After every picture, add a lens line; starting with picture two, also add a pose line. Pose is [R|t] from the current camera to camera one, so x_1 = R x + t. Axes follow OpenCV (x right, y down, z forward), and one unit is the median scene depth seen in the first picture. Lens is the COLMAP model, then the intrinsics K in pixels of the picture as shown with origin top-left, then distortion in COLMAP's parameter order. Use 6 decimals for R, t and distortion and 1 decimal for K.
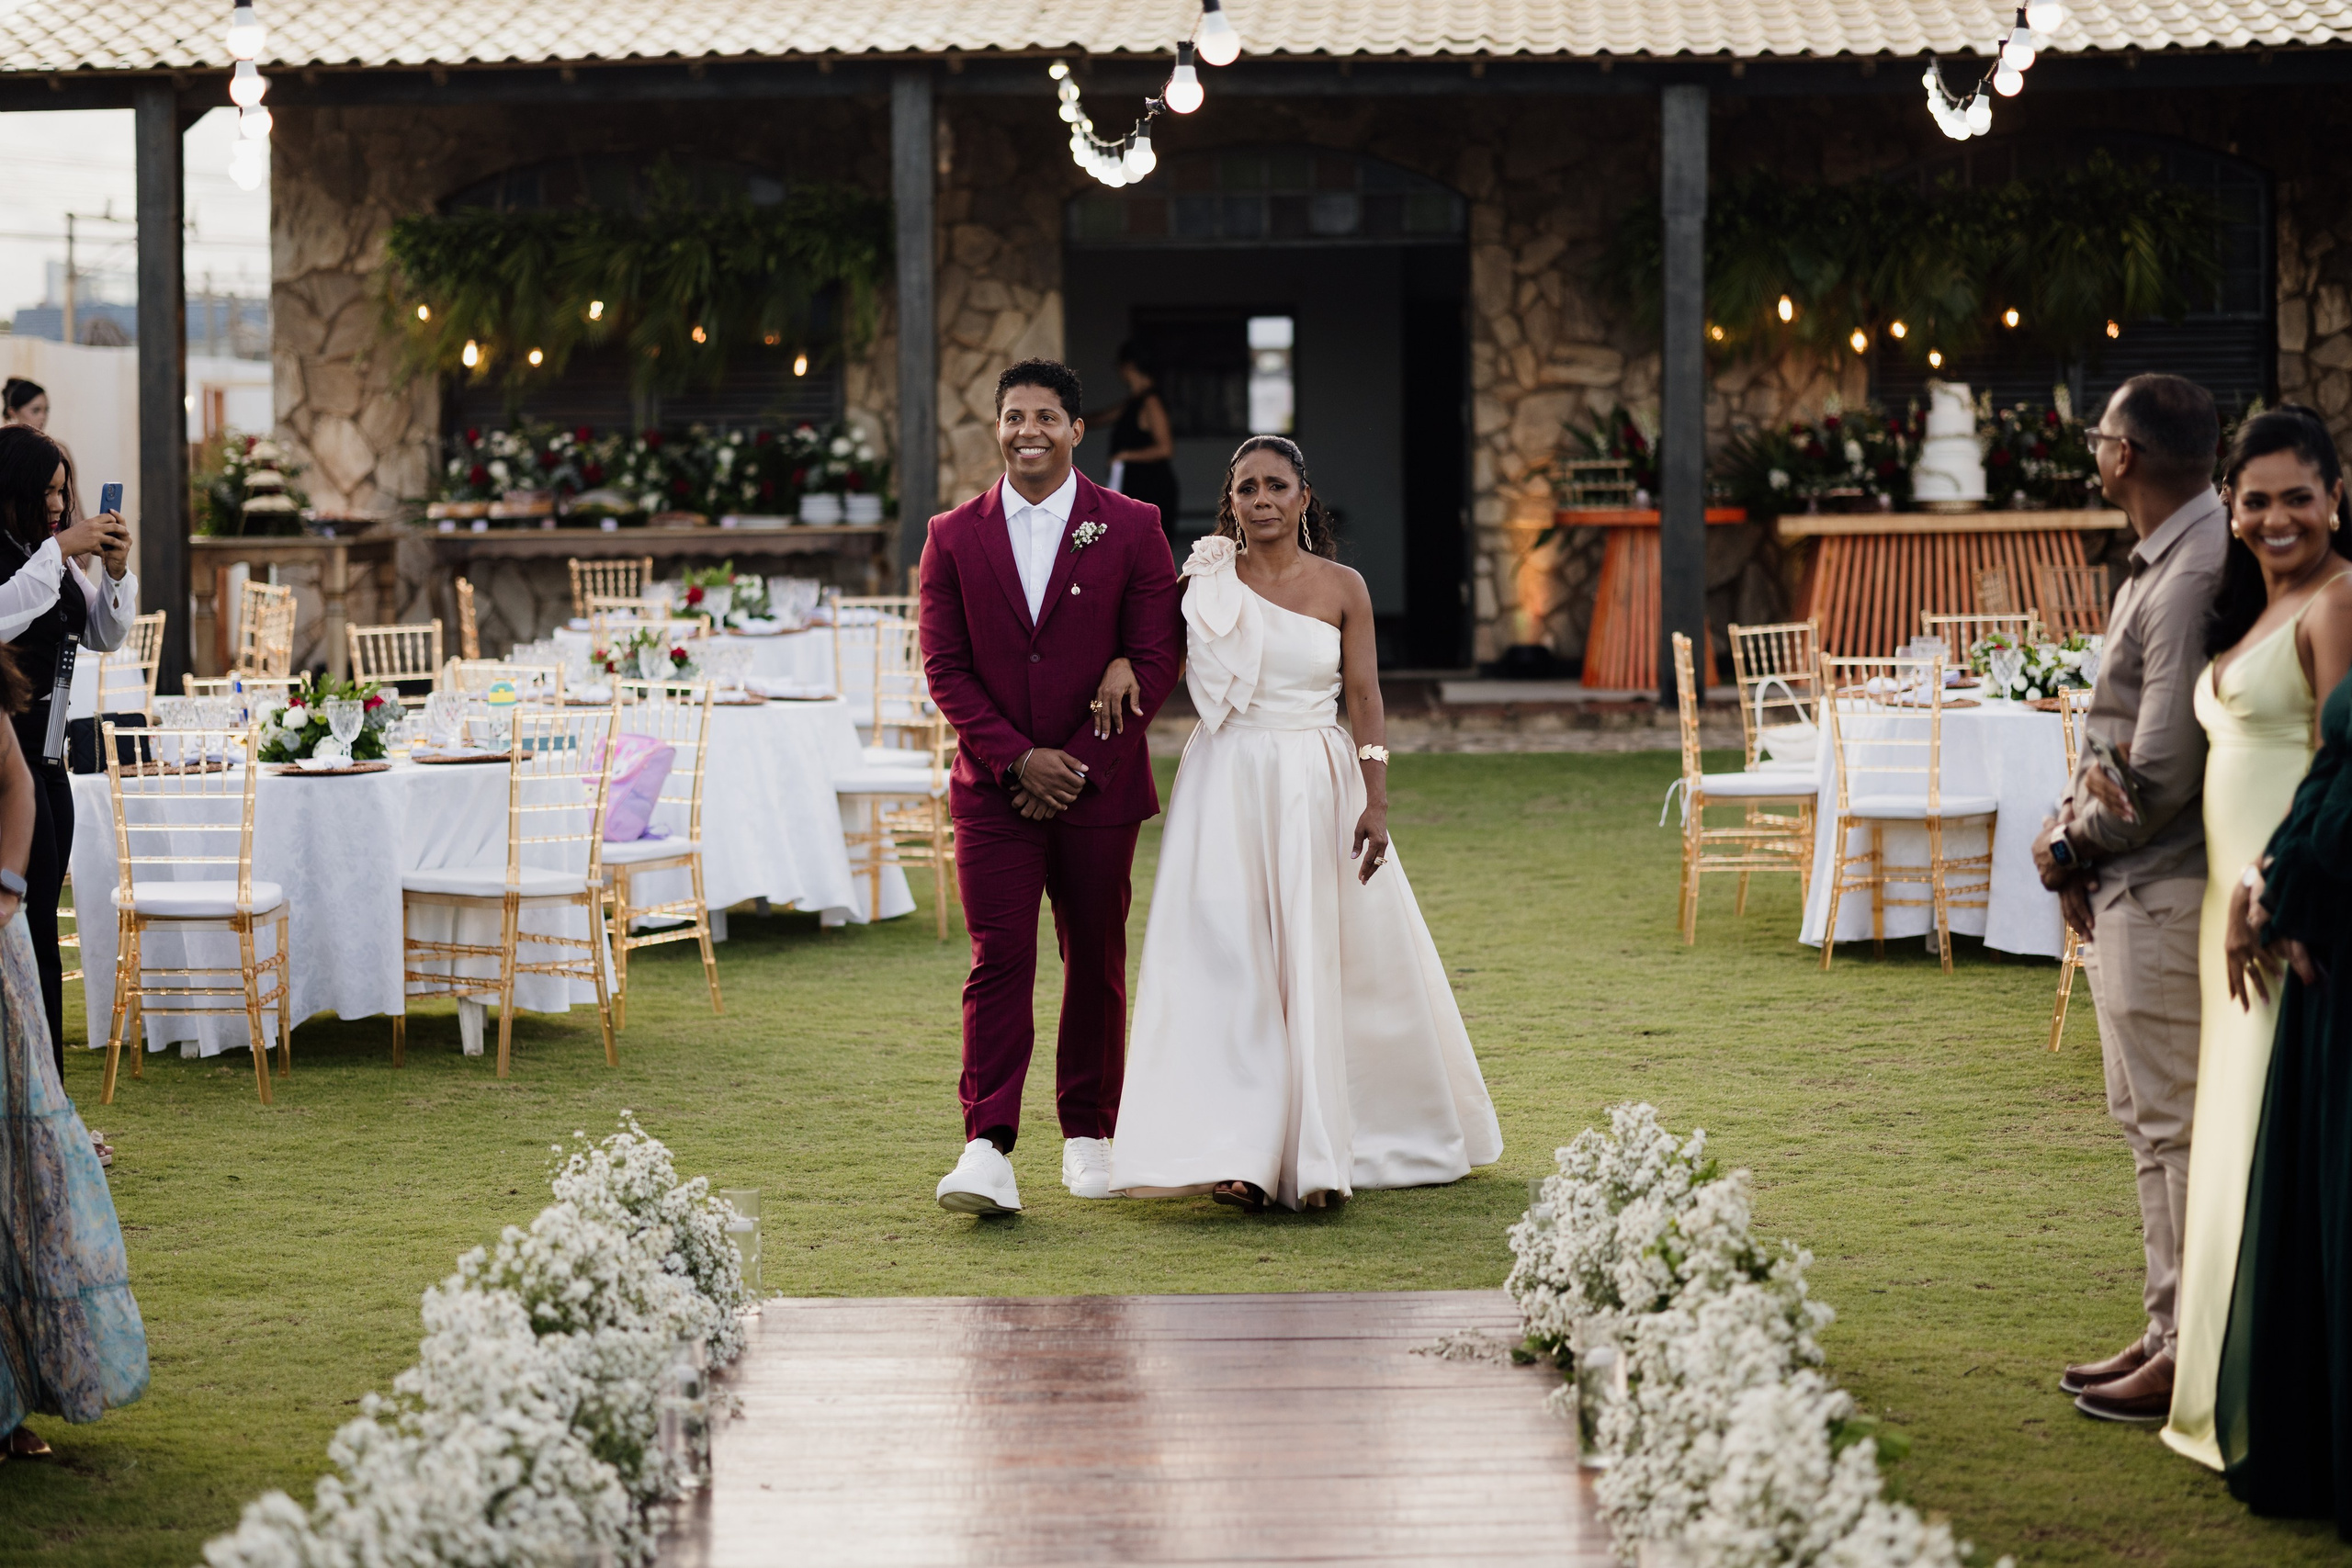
lens RADIAL K [[5547.1, 0, 1178.3], [0, 5547.1, 814.0], [0, 0, 1]] dist [-0.037870, 0.251237]
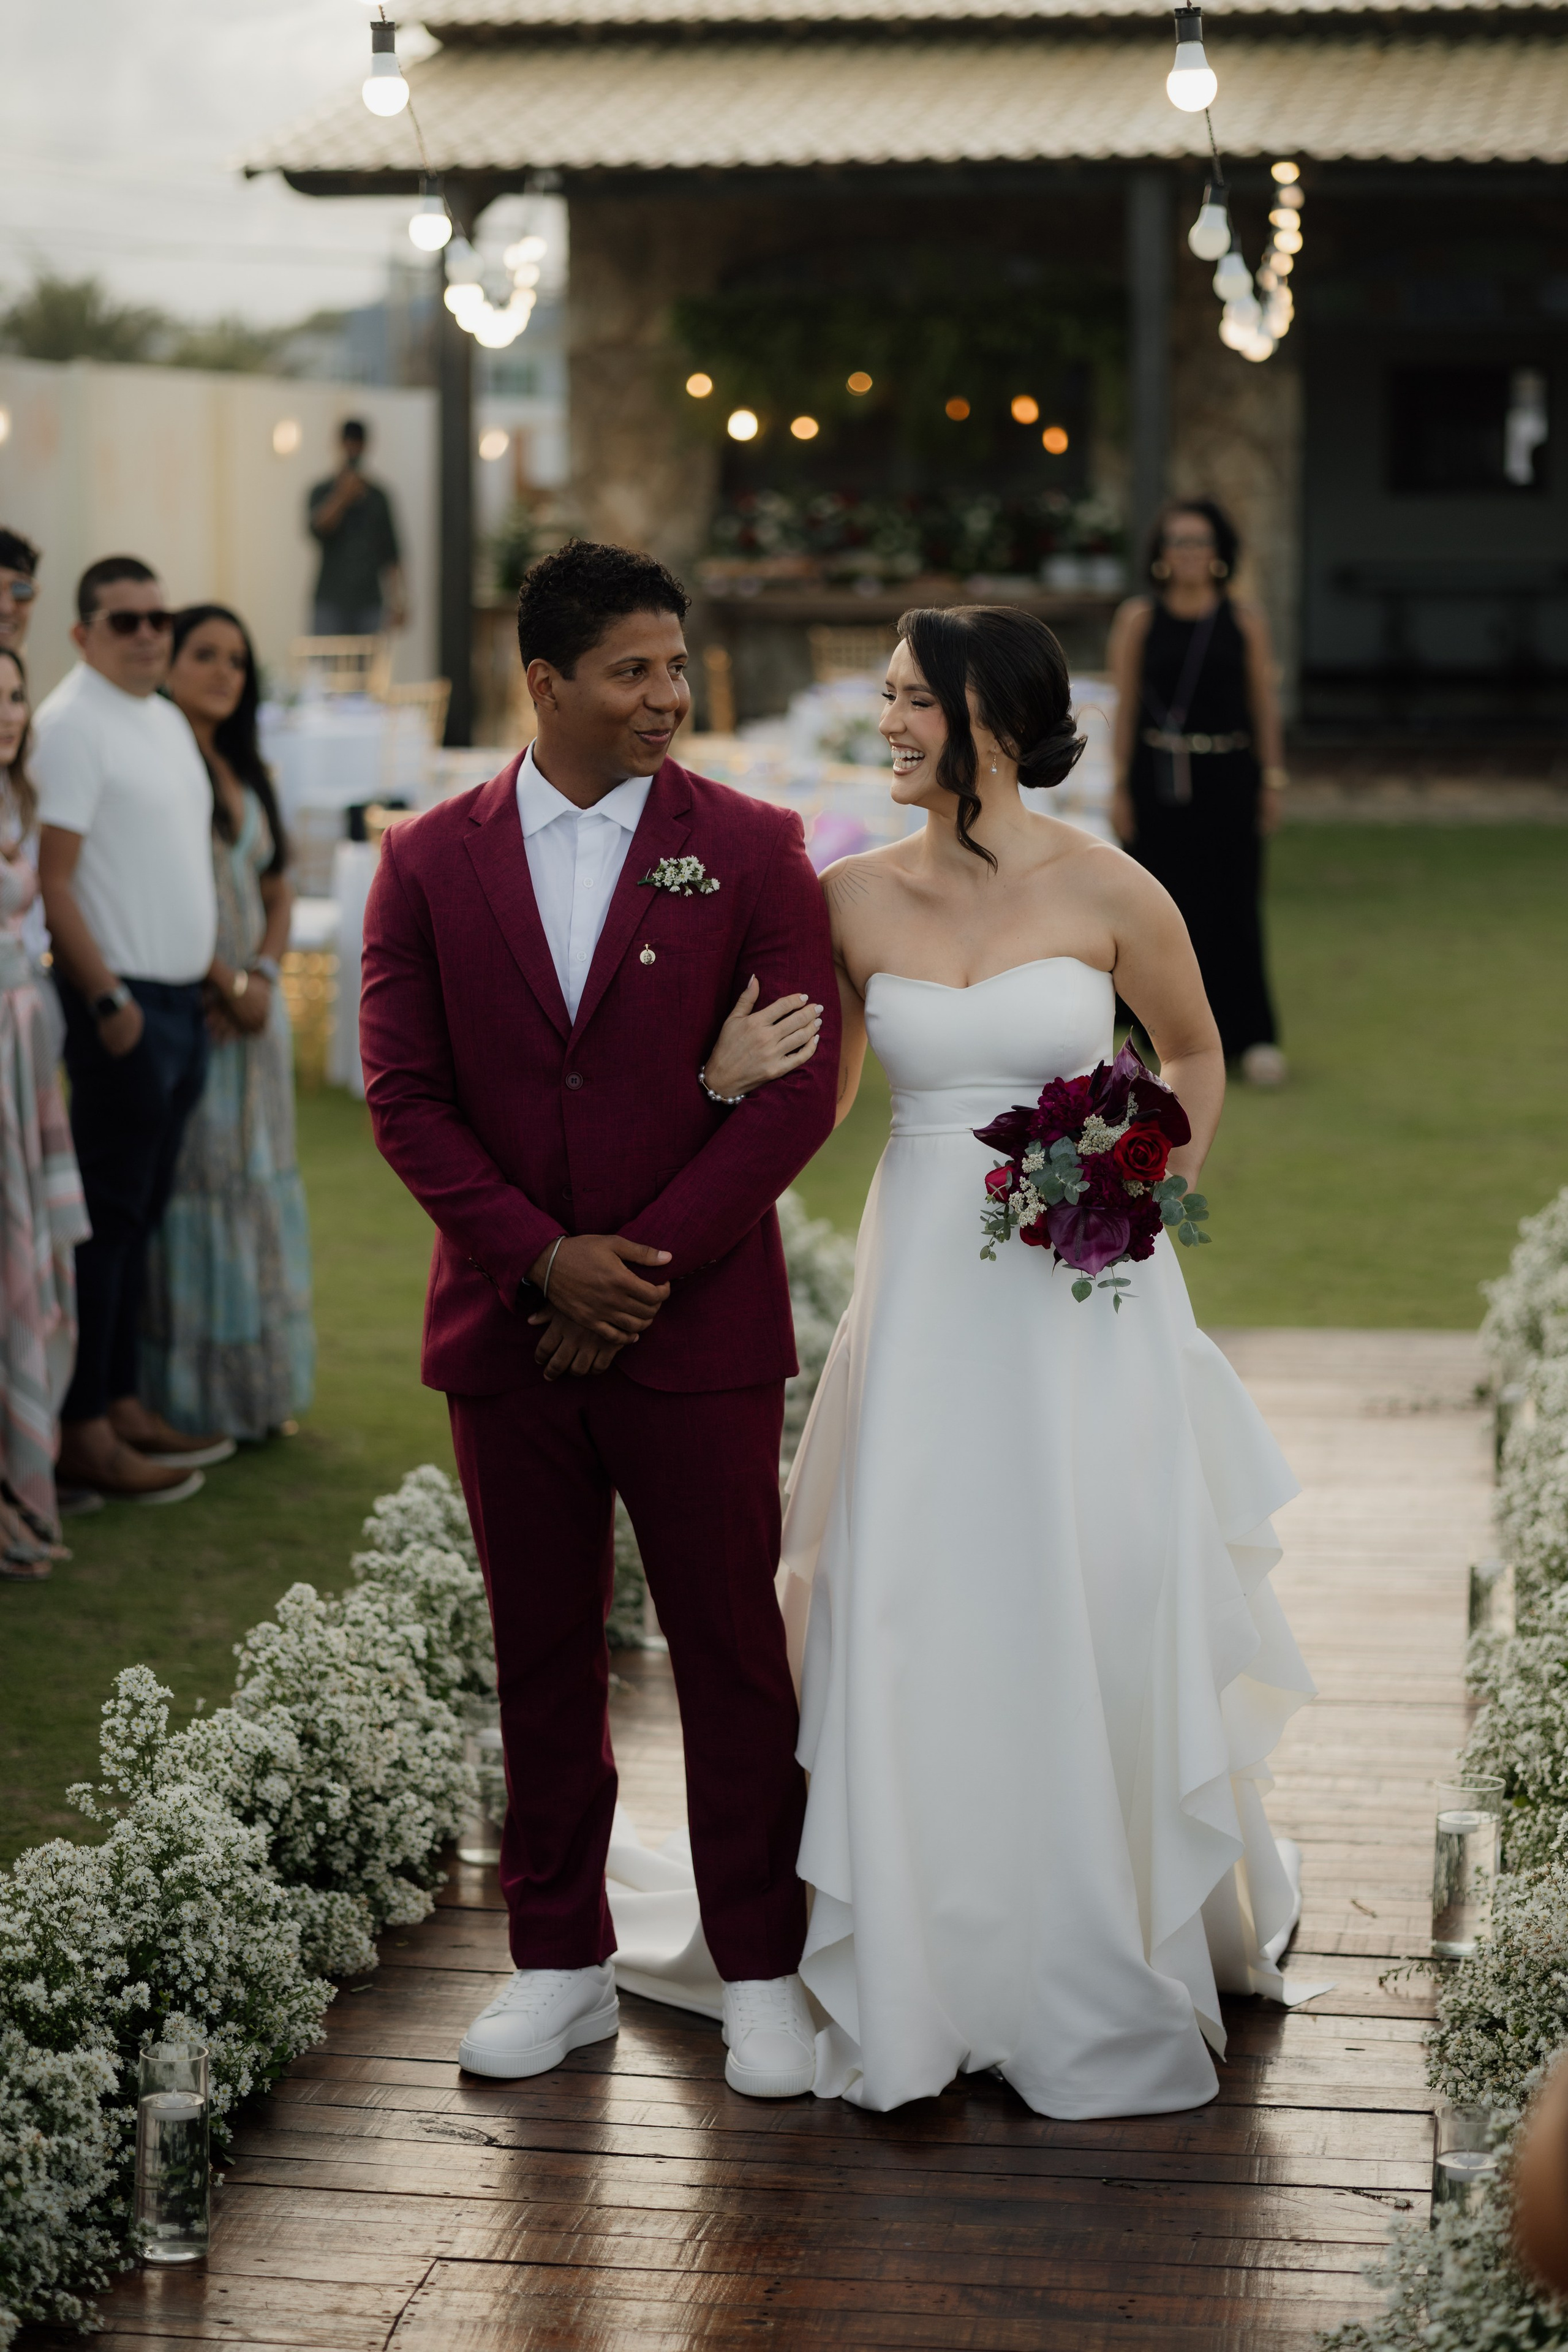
lens RADIAL K [[5547.6, 0, 784.0], [0, 5547.6, 1176.0], [0, 0, 1]] dist [-0.037870, 0.251237]
pose [[0.991621, 0.029191, -0.125839, 0.038976], [-0.021015, 0.997611, 0.065814, -0.016788], [0.127459, -0.062618, 0.989865, -0.141833]]
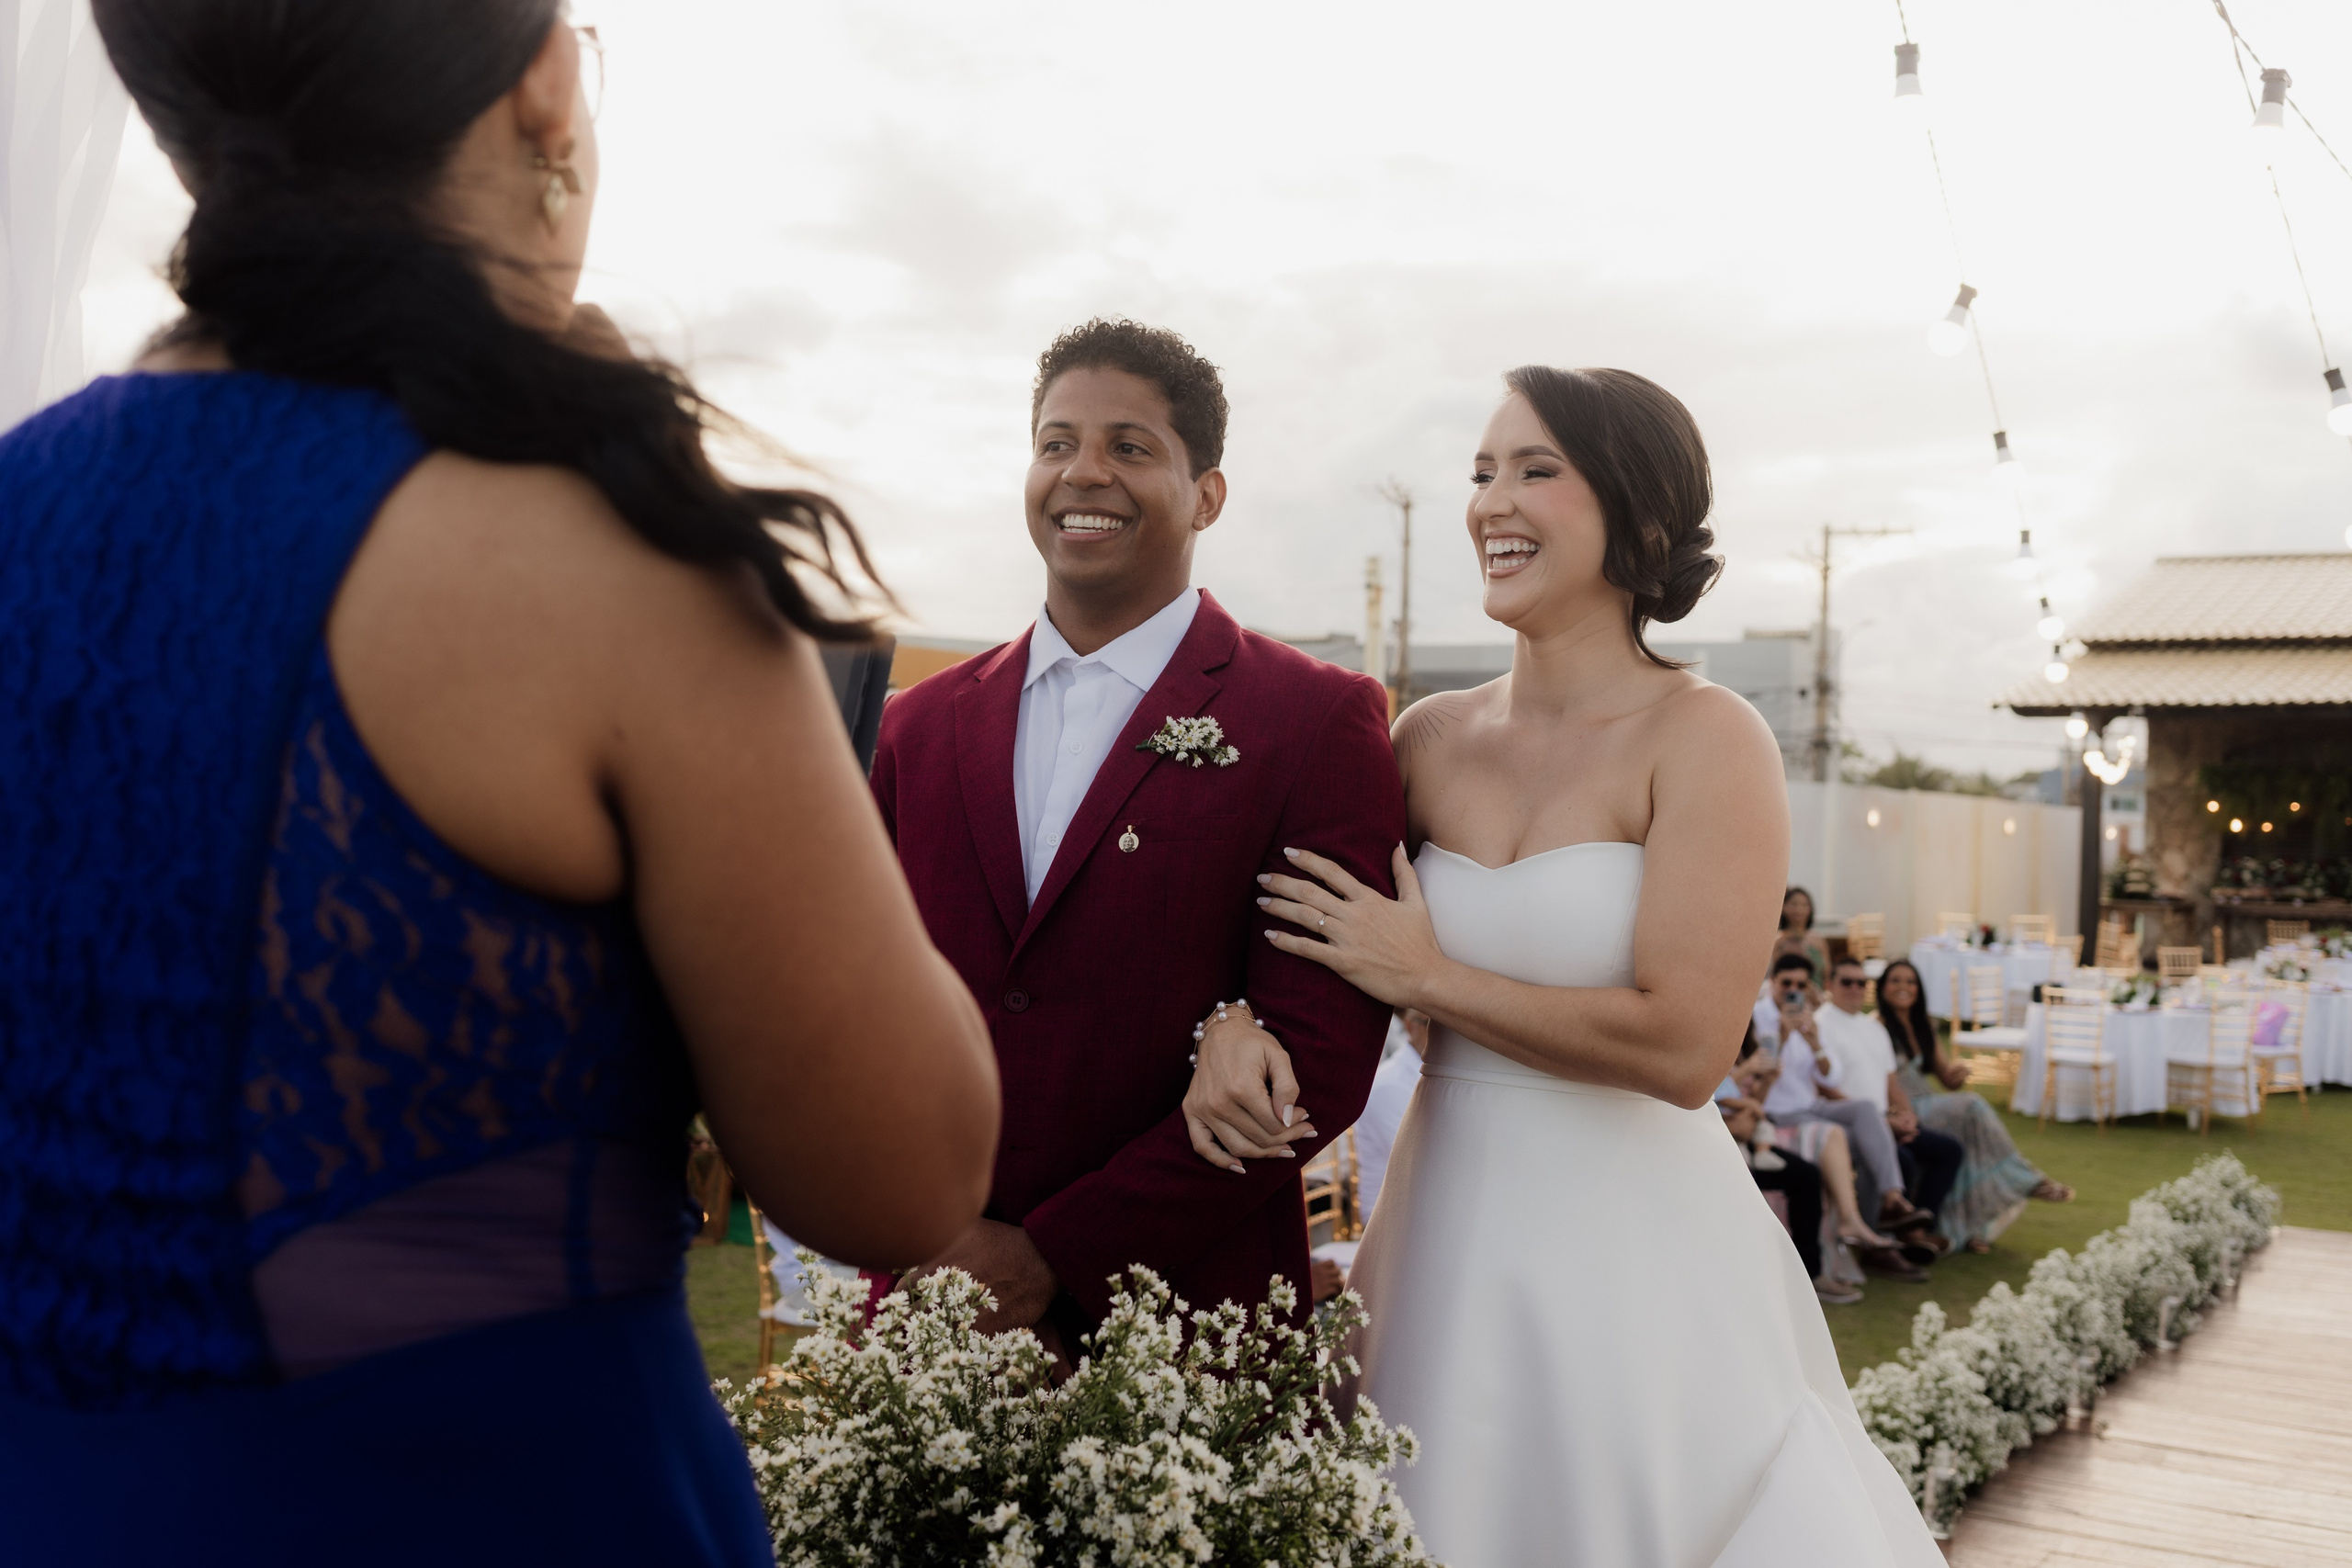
lens RADIAL K [[2523.2, 0, 1176.0], [0, 2523.2, 784.0], [0, 0, 1]] dist [-0.003698, -0.014135]
pose [[0.858803, 0.025529, -0.511670, 0.055736], [-0.067806, 0.995635, -0.064133, -0.007167], [0.507799, 0.089772, 0.856785, -0.217148]]
